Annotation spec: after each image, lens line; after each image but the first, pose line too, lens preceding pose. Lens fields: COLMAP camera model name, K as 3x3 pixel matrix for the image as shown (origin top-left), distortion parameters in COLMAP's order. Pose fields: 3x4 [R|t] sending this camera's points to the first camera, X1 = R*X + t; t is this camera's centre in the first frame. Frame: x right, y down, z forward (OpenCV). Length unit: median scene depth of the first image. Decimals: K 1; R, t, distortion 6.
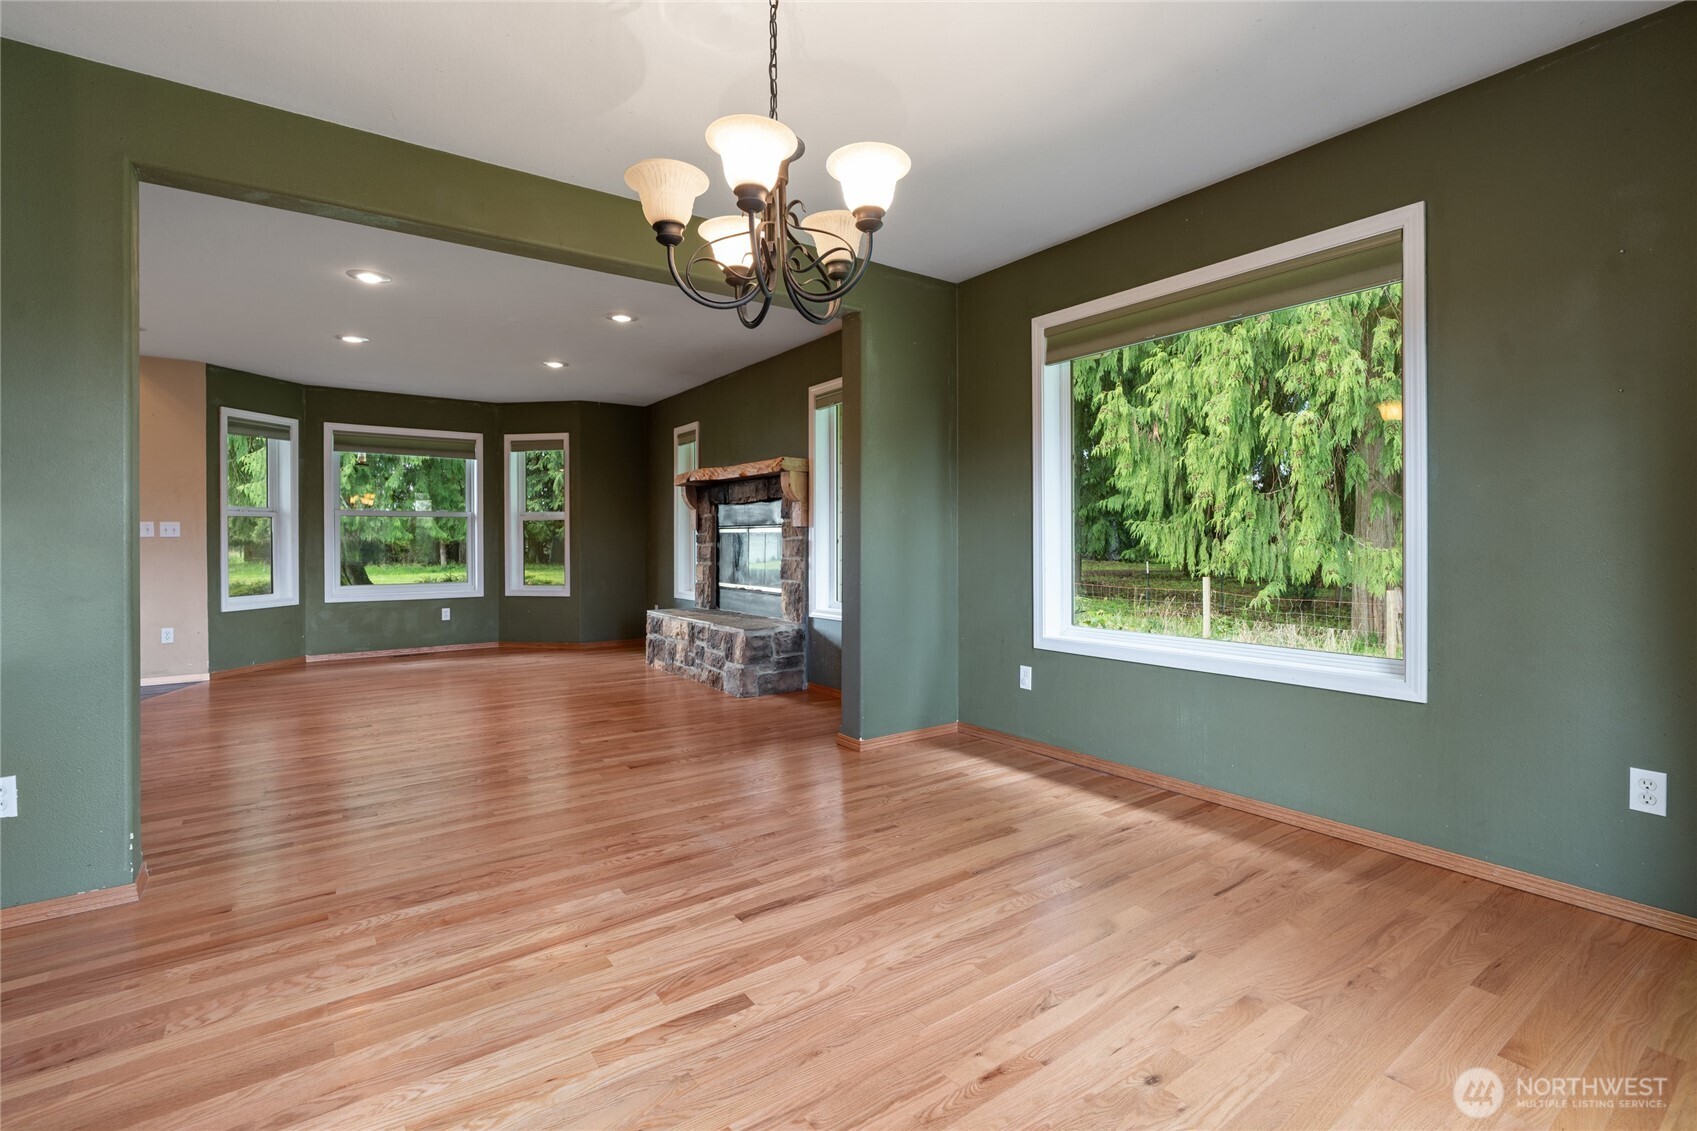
lens RADIAL K [[770.8, 0, 846.9], [0, 770.8, 542.4], [0, 0, 1]] dist [-0.003773, 0.000864]
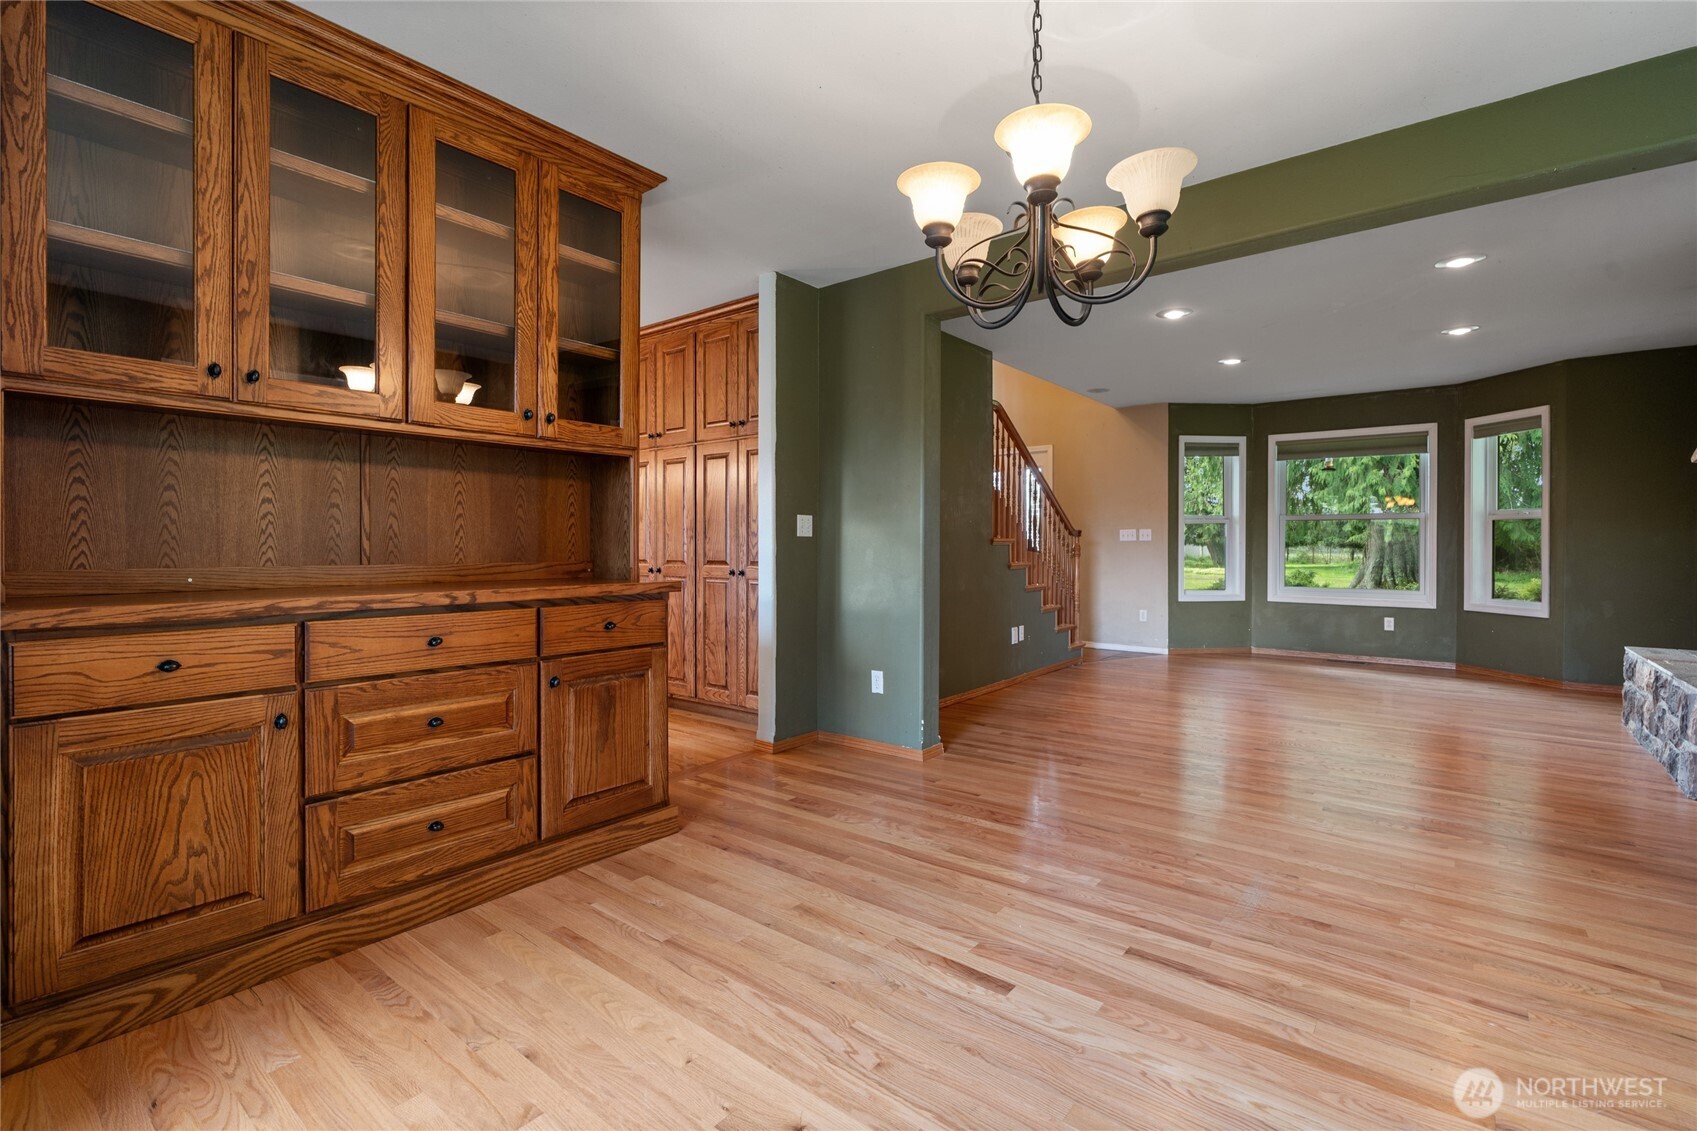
lens RADIAL K [[770.8, 0, 846.9], [0, 770.8, 542.4], [0, 0, 1]] dist [-0.003773, 0.000864]
pose [[0.267973, 0.002345, -0.963424, 0.243574], [-0.006393, 0.999979, 0.000656, -0.001612], [0.963405, 0.005984, 0.267982, 0.154497]]
